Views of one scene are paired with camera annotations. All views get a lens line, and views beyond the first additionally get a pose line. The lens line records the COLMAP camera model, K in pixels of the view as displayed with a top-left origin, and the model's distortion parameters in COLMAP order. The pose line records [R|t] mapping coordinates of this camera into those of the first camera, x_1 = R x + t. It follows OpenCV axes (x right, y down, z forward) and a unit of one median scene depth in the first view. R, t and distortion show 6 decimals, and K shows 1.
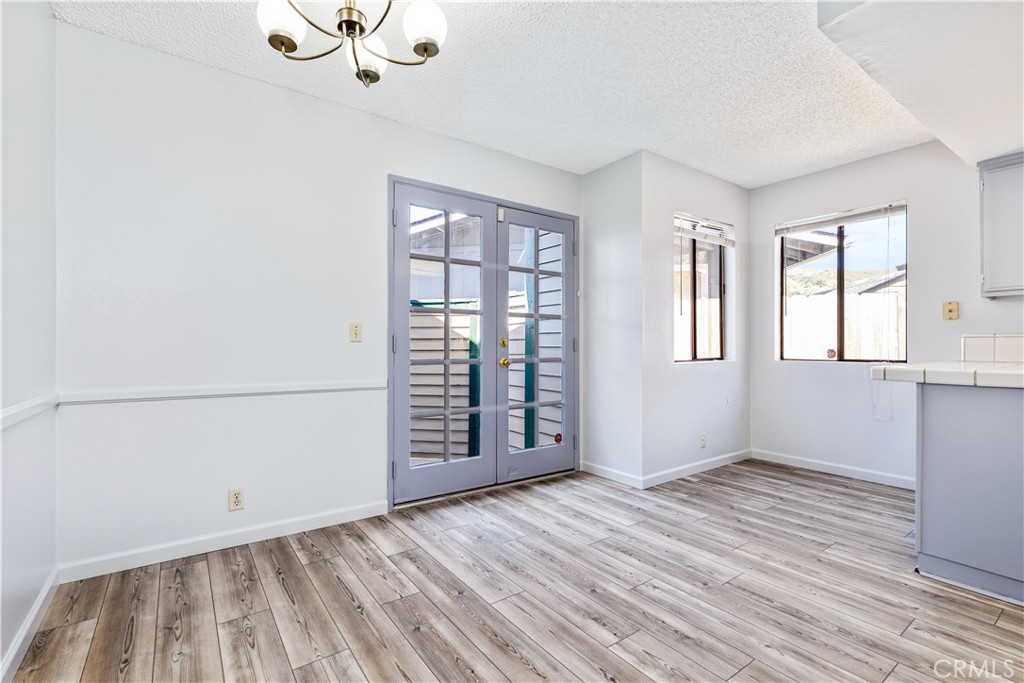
lens RADIAL K [[463.7, 0, 512.5], [0, 463.7, 346.2], [0, 0, 1]] dist [0.006160, 0.000413]
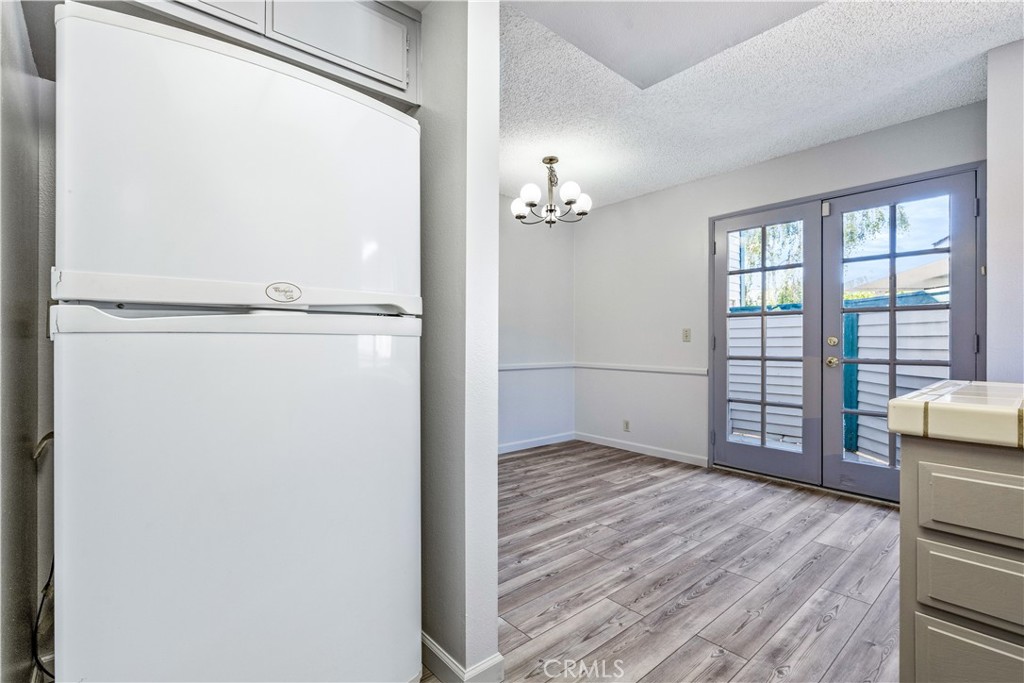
lens RADIAL K [[463.7, 0, 507.3], [0, 463.7, 345.1], [0, 0, 1]] dist [0.006160, 0.000413]
pose [[0.092587, 0.004889, -0.995693, 1.226248], [-0.005802, 0.999974, 0.004370, -0.000169], [0.995688, 0.005372, 0.092613, 0.346231]]
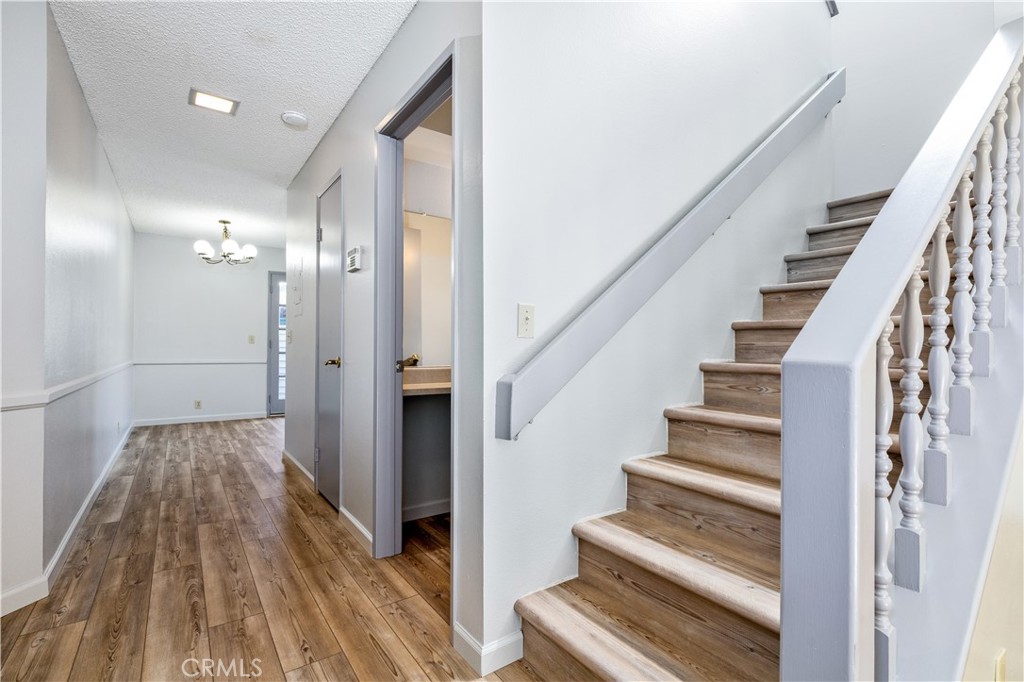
lens RADIAL K [[463.7, 0, 507.6], [0, 463.7, 346.2], [0, 0, 1]] dist [0.006160, 0.000413]
pose [[0.999928, 0.011880, -0.001567, 1.109883], [-0.011888, 0.999916, -0.005251, 0.003447], [0.001504, 0.005269, 0.999985, -1.563244]]
